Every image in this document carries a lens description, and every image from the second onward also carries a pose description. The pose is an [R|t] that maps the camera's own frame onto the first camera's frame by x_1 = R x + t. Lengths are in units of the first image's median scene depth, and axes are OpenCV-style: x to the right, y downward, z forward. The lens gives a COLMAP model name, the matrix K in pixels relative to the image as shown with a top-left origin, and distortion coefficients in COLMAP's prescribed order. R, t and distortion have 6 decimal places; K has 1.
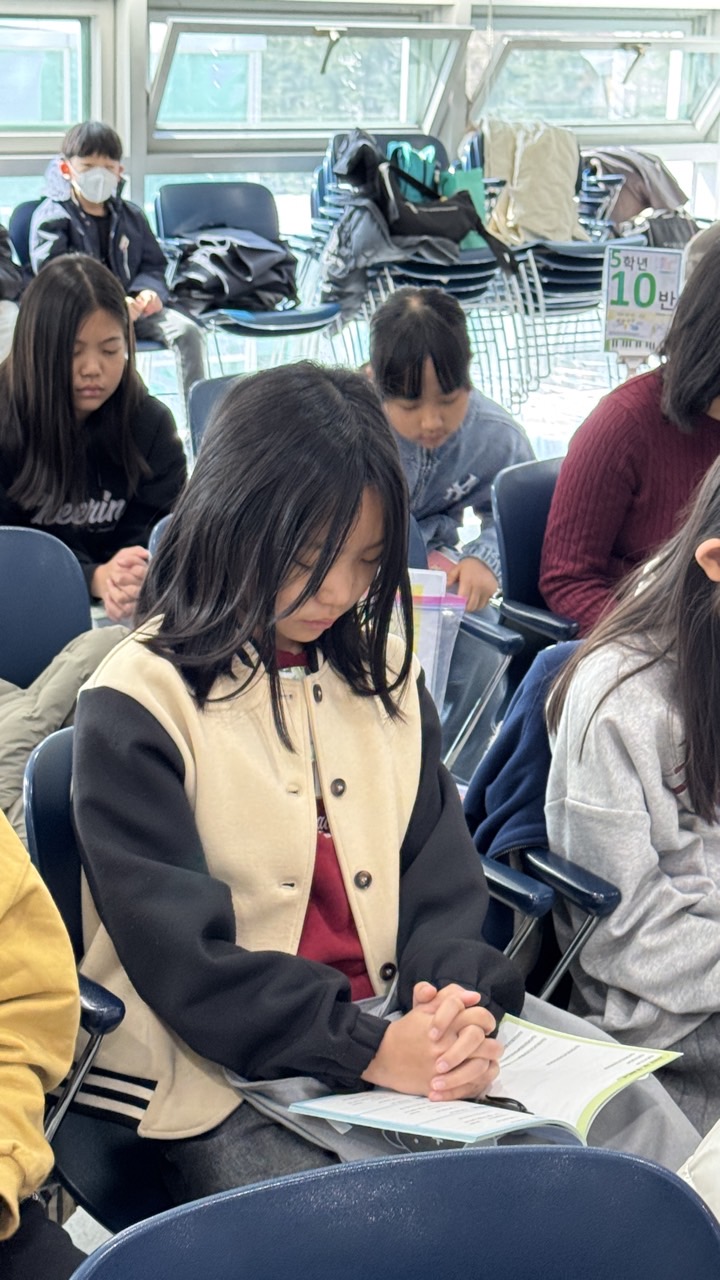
lens RADIAL K [[2340.7, 0, 358.3], [0, 2340.7, 634.7], [0, 0, 1]] dist [0.064478, -0.042979]
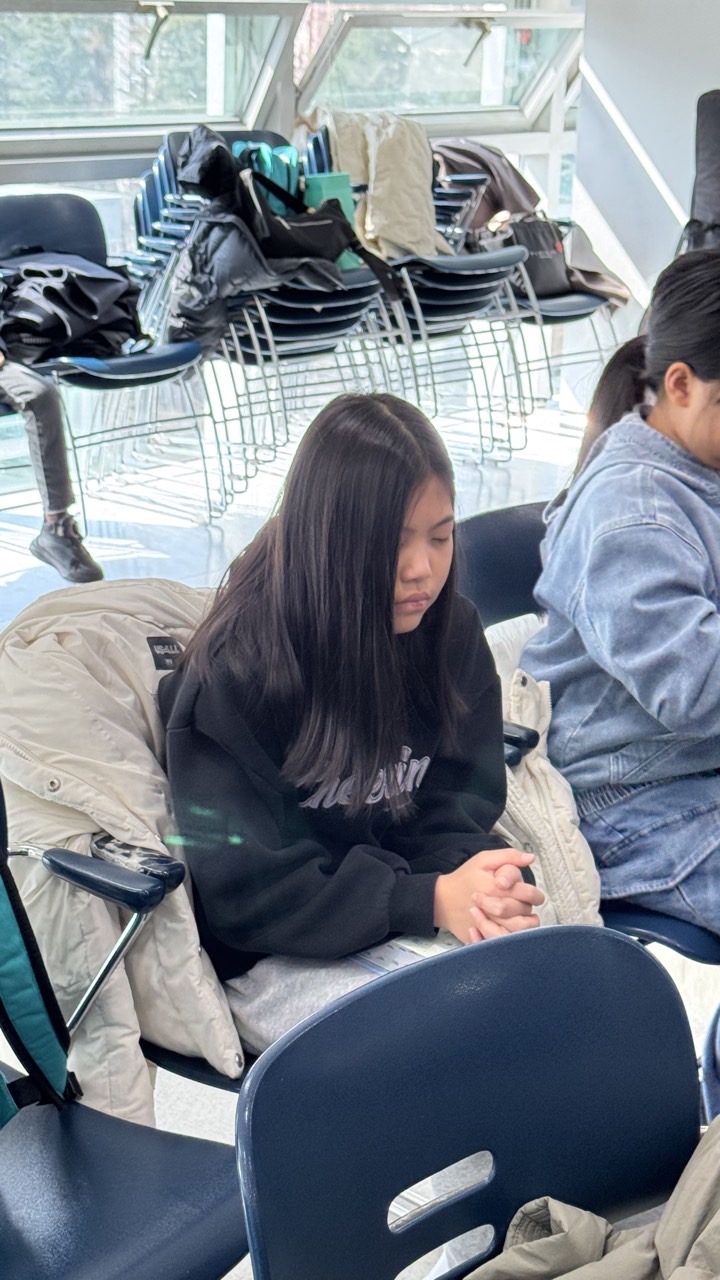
lens RADIAL K [[2324.0, 0, 359.2], [0, 2324.0, 543.7], [0, 0, 1]] dist [0.147130, -0.055713]
pose [[0.973500, -0.055340, 0.221889, -0.135671], [0.059639, 0.998139, -0.012714, -0.057441], [-0.220772, 0.025610, 0.974989, 0.200674]]
